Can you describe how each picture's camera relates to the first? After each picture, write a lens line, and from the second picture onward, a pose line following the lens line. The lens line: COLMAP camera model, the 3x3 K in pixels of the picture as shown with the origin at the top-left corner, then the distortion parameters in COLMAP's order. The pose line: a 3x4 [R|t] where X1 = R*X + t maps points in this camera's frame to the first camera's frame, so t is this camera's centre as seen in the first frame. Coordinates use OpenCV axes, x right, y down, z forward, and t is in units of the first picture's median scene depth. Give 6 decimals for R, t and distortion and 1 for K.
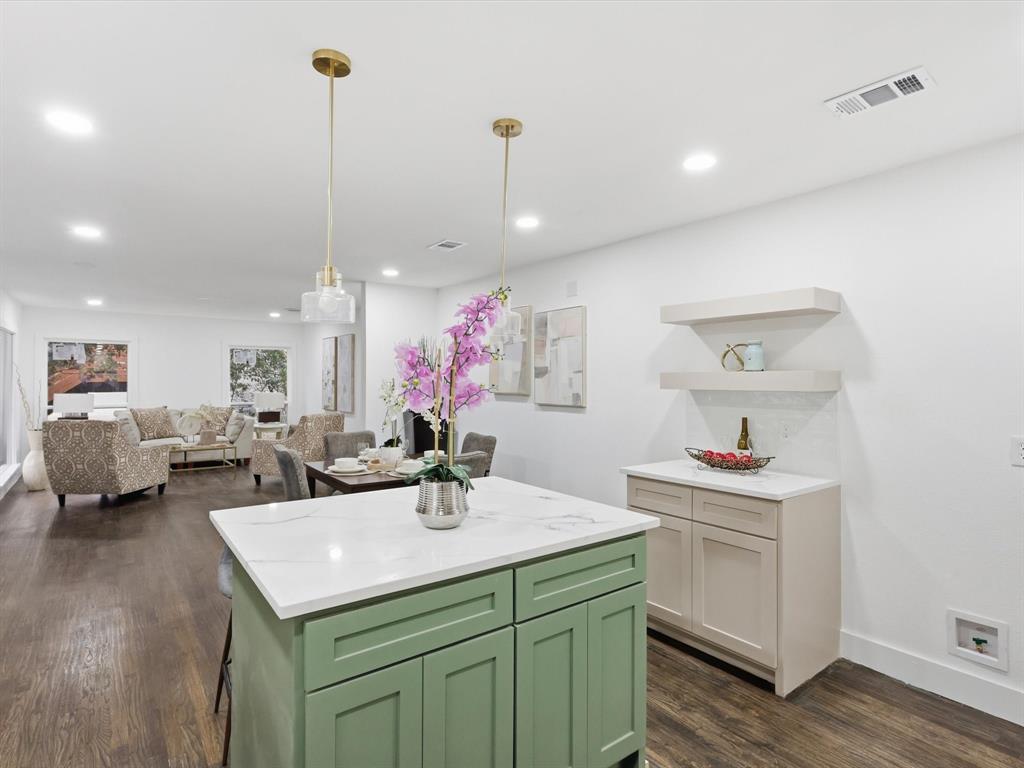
lens RADIAL K [[538.0, 0, 511.8], [0, 538.0, 380.5], [0, 0, 1]] dist [-0.001284, -0.000543]
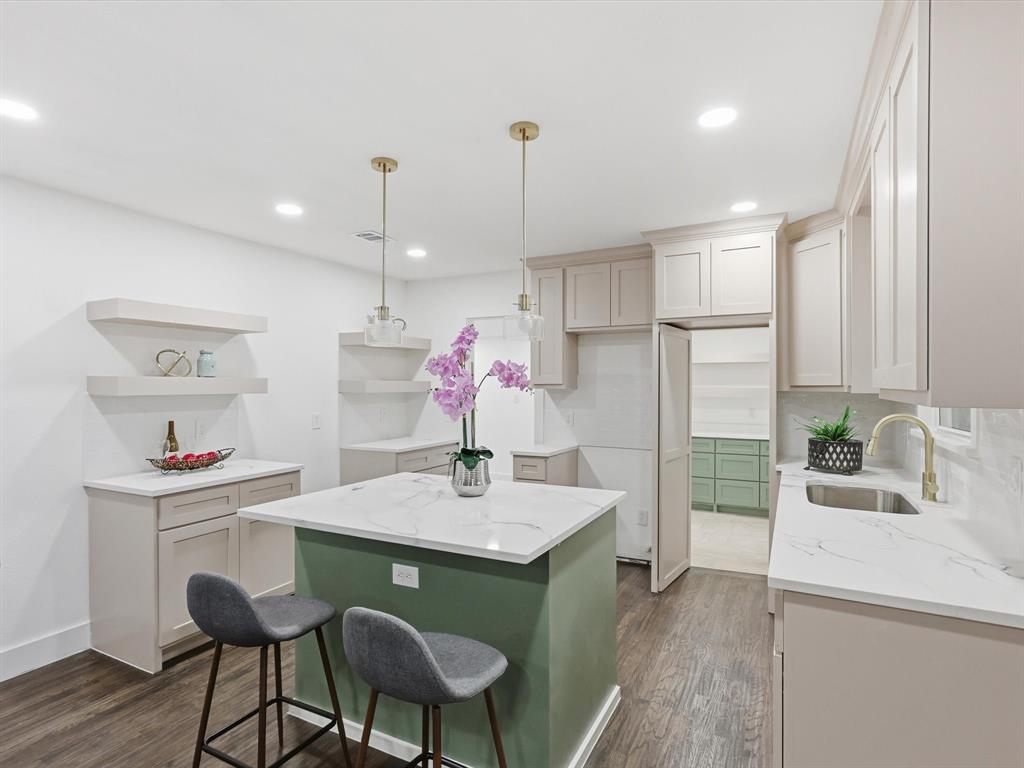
lens RADIAL K [[548.7, 0, 514.0], [0, 548.7, 377.1], [0, 0, 1]] dist [-0.000272, -0.000073]
pose [[-0.437299, 0.008940, 0.899272, -0.550347], [0.000036, 0.999951, -0.009924, -0.002772], [-0.899316, -0.004307, -0.437278, 0.589343]]
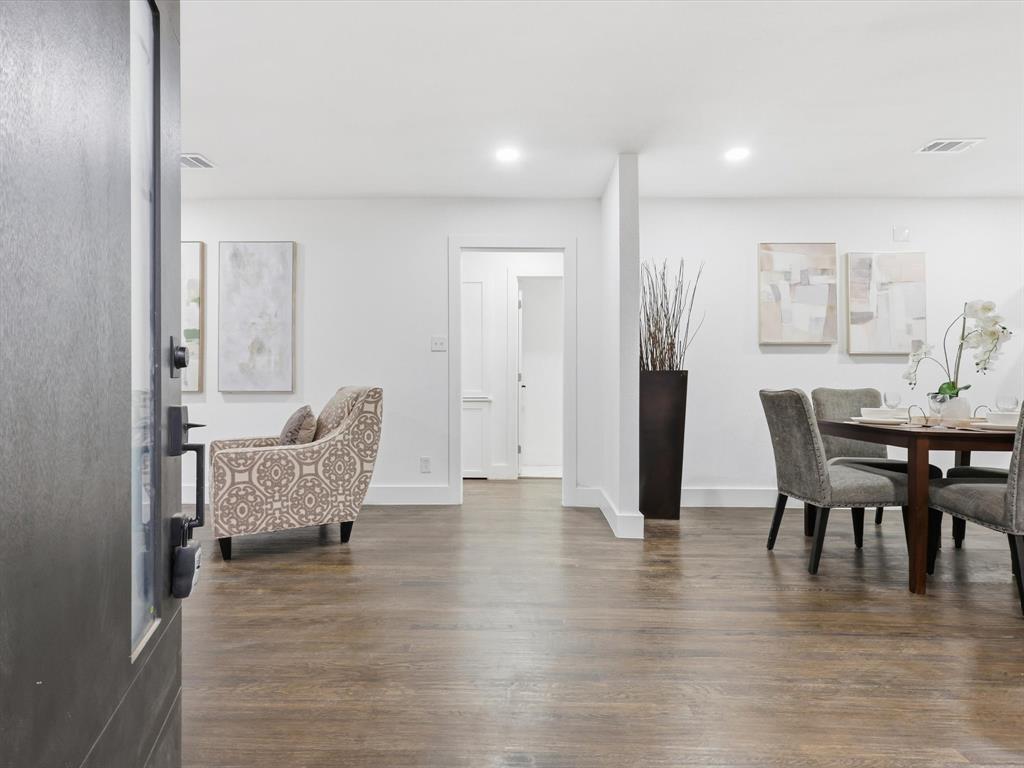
lens RADIAL K [[538.0, 0, 511.8], [0, 538.0, 380.5], [0, 0, 1]] dist [-0.001284, -0.000543]
pose [[0.618181, -0.001789, 0.786034, -1.026452], [0.003451, 0.999994, -0.000438, 0.088587], [-0.786028, 0.002983, 0.618184, 0.902051]]
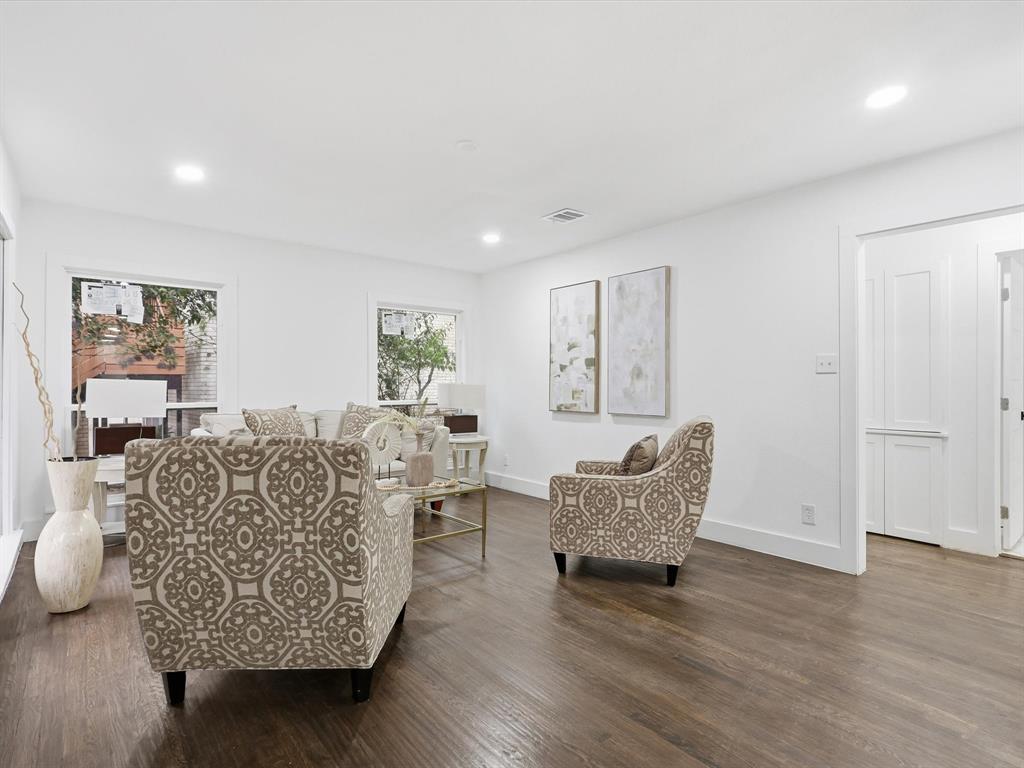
lens RADIAL K [[538.0, 0, 511.8], [0, 538.0, 380.5], [0, 0, 1]] dist [-0.001284, -0.000543]
pose [[0.999588, 0.000520, 0.028701, -0.821698], [-0.000130, 0.999907, -0.013605, 0.056489], [-0.028705, 0.013596, 0.999495, 0.854332]]
